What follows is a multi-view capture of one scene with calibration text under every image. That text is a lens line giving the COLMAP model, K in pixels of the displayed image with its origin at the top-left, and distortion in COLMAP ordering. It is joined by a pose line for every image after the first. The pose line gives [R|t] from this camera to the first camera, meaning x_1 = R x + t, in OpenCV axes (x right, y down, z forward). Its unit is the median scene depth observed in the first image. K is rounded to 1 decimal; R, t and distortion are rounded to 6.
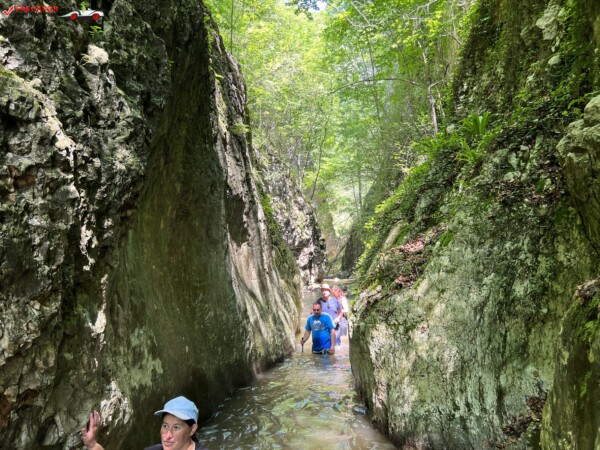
lens RADIAL K [[458.0, 0, 302.1], [0, 458.0, 221.4], [0, 0, 1]] dist [0.055251, -0.036422]
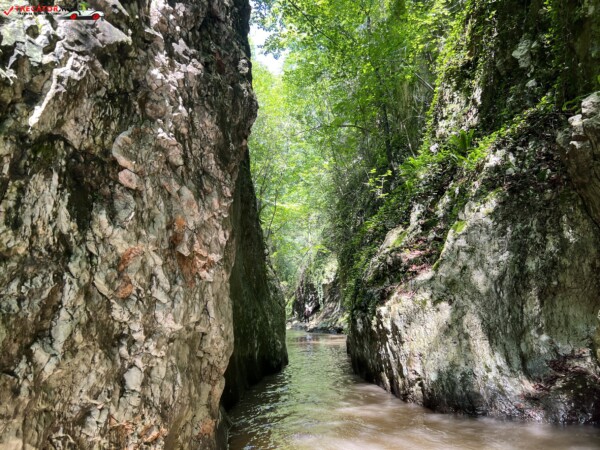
lens RADIAL K [[458.0, 0, 303.1], [0, 458.0, 222.9], [0, 0, 1]] dist [0.055251, -0.036422]
pose [[0.991043, 0.019755, 0.132074, -0.218888], [-0.004469, 0.993350, -0.115048, 0.175793], [-0.133469, 0.113428, 0.984541, -0.028053]]
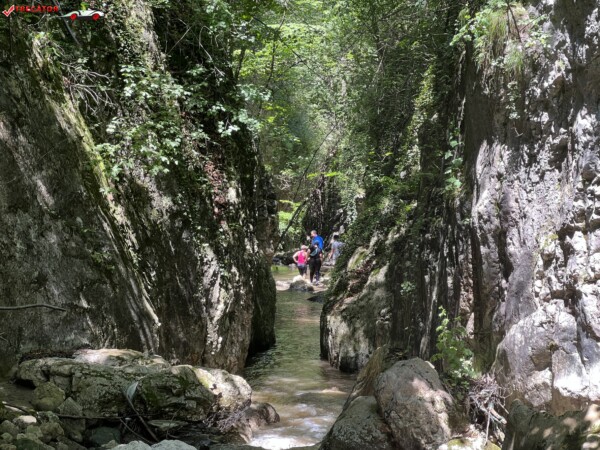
lens RADIAL K [[1355.2, 0, 301.3], [0, 1355.2, 219.4], [0, 0, 1]] dist [0.231628, 0.000000]
pose [[0.994770, 0.031949, 0.097011, -0.569987], [-0.042072, 0.993671, 0.104156, -0.793448], [-0.093070, -0.107693, 0.989818, -4.774912]]
